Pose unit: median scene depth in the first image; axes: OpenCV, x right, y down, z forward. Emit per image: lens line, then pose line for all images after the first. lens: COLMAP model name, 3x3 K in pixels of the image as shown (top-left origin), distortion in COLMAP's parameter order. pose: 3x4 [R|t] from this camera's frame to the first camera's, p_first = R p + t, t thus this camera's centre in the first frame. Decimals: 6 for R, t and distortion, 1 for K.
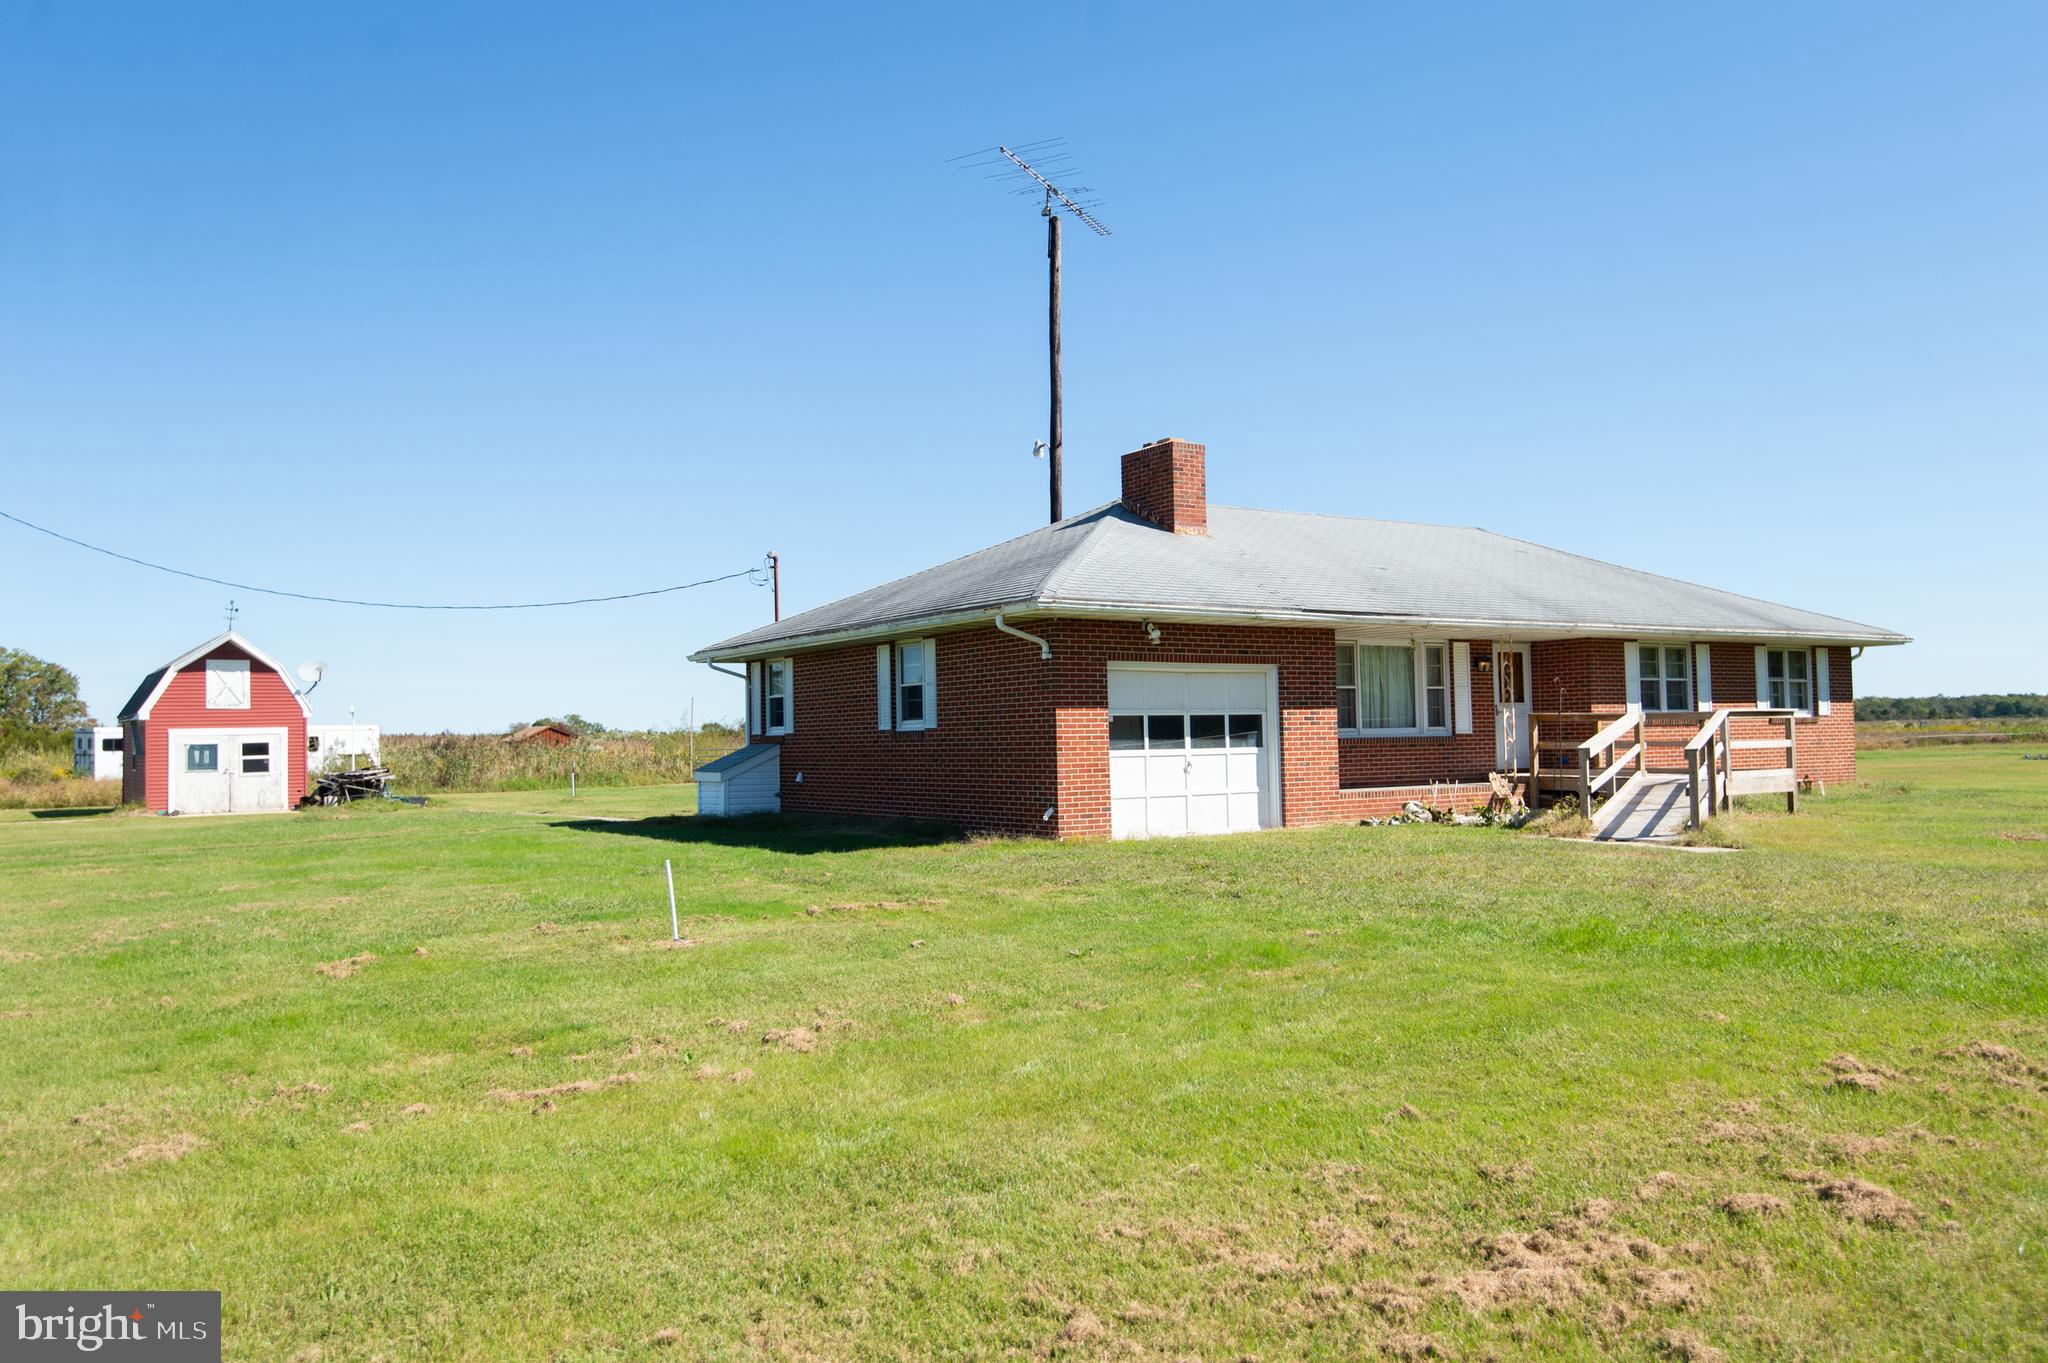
lens RADIAL K [[1443.1, 0, 962.8], [0, 1443.1, 675.4], [0, 0, 1]] dist [-0.001241, -0.000846]
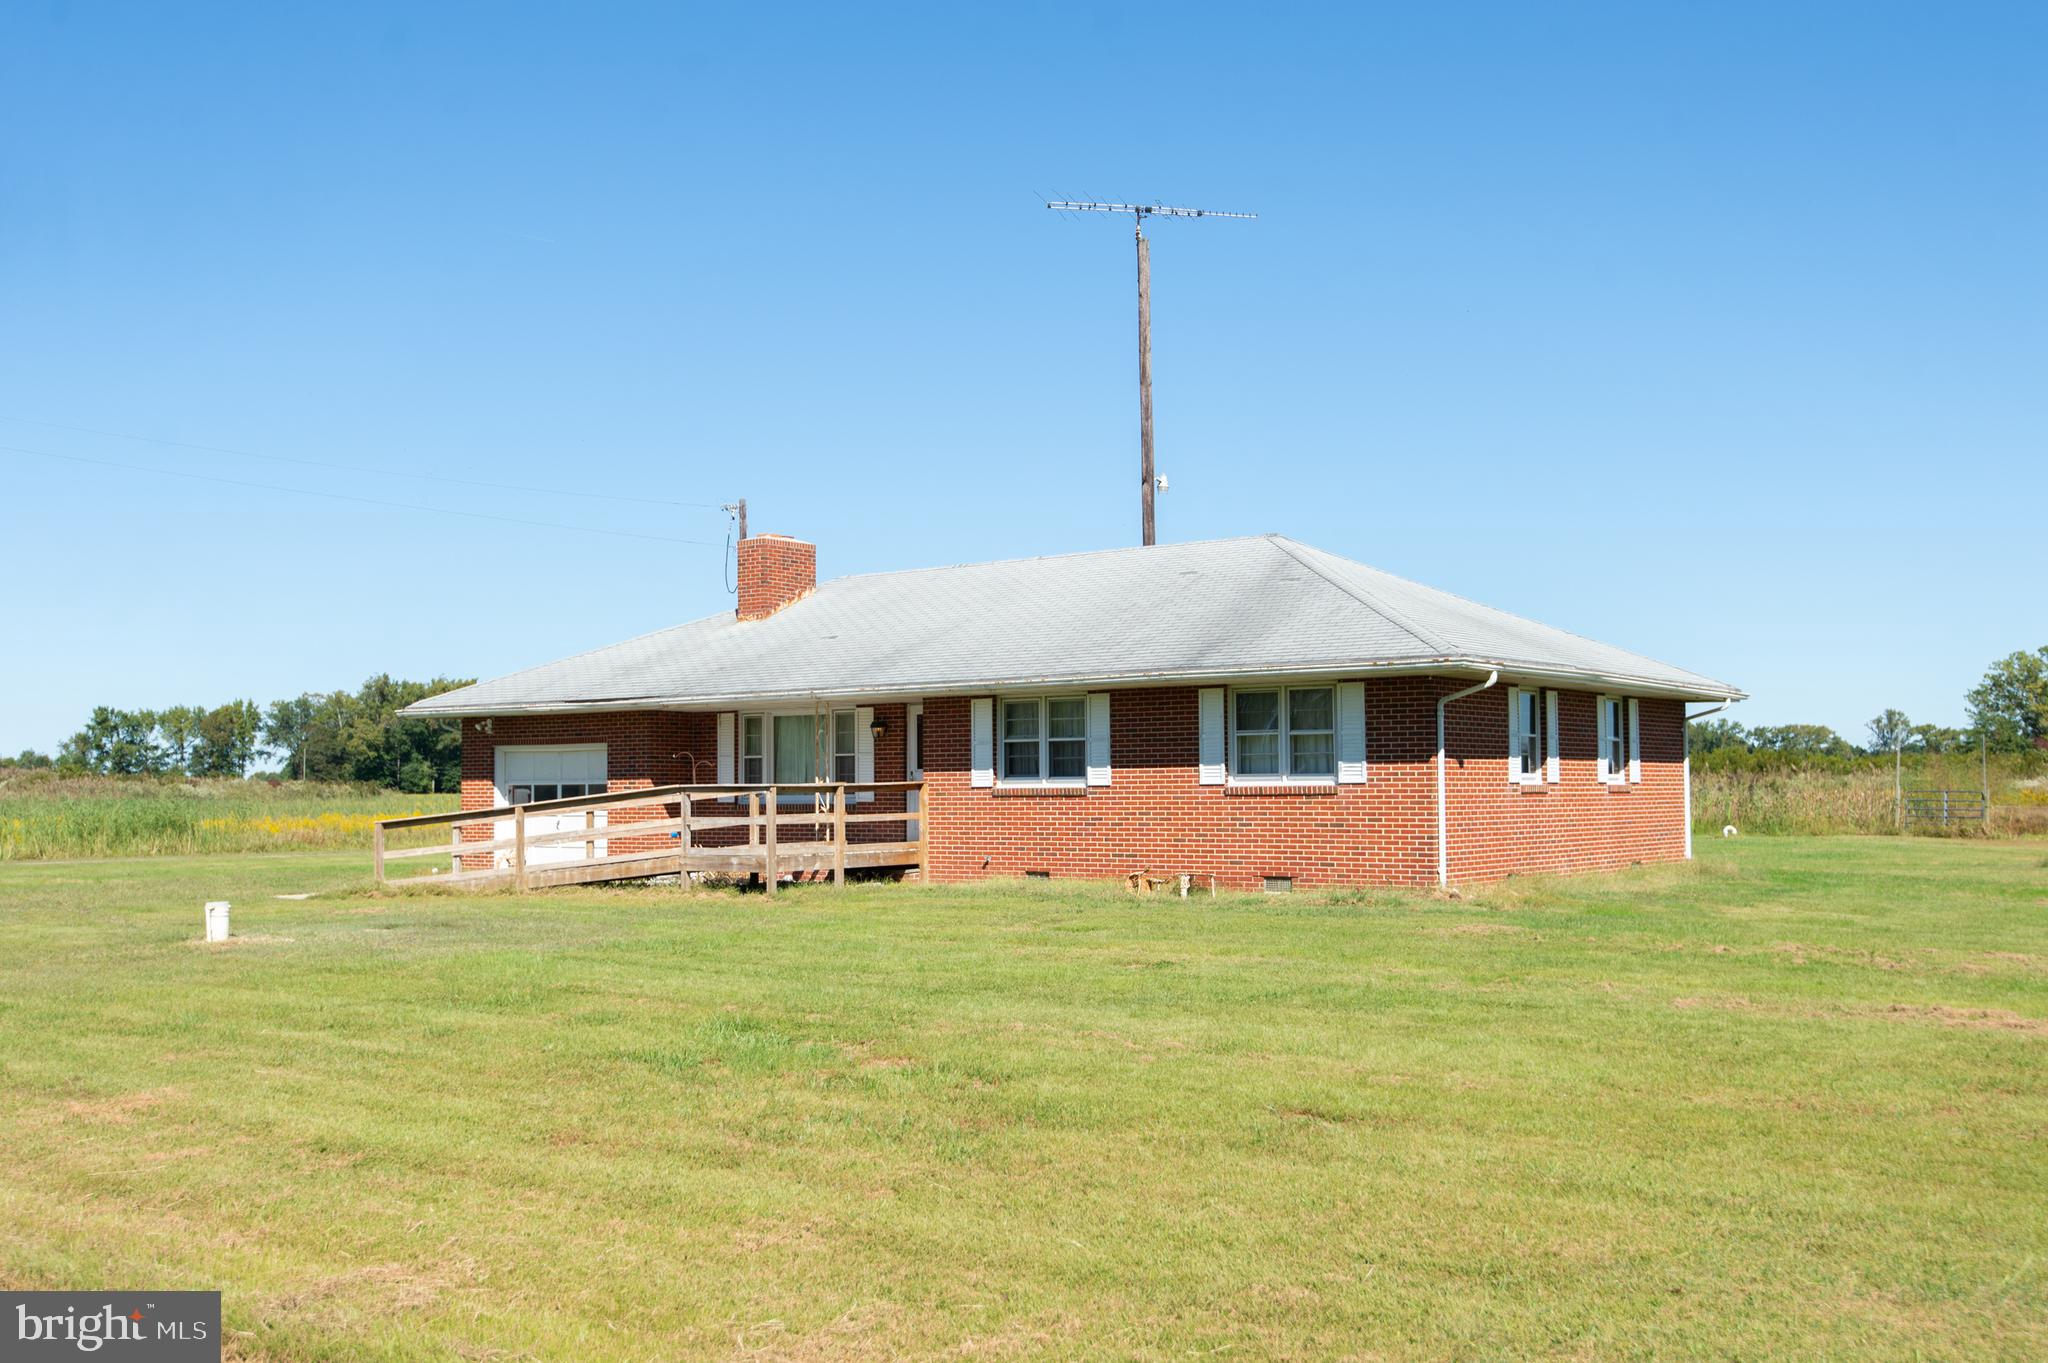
lens RADIAL K [[1987.9, 0, 1024.0], [0, 1987.9, 681.5], [0, 0, 1]] dist [-0.008097, 0.000074]
pose [[0.378238, -0.043646, -0.924679, 1.594516], [0.033815, 0.998873, -0.033316, 0.007178], [0.925091, -0.018666, 0.379287, 0.589465]]
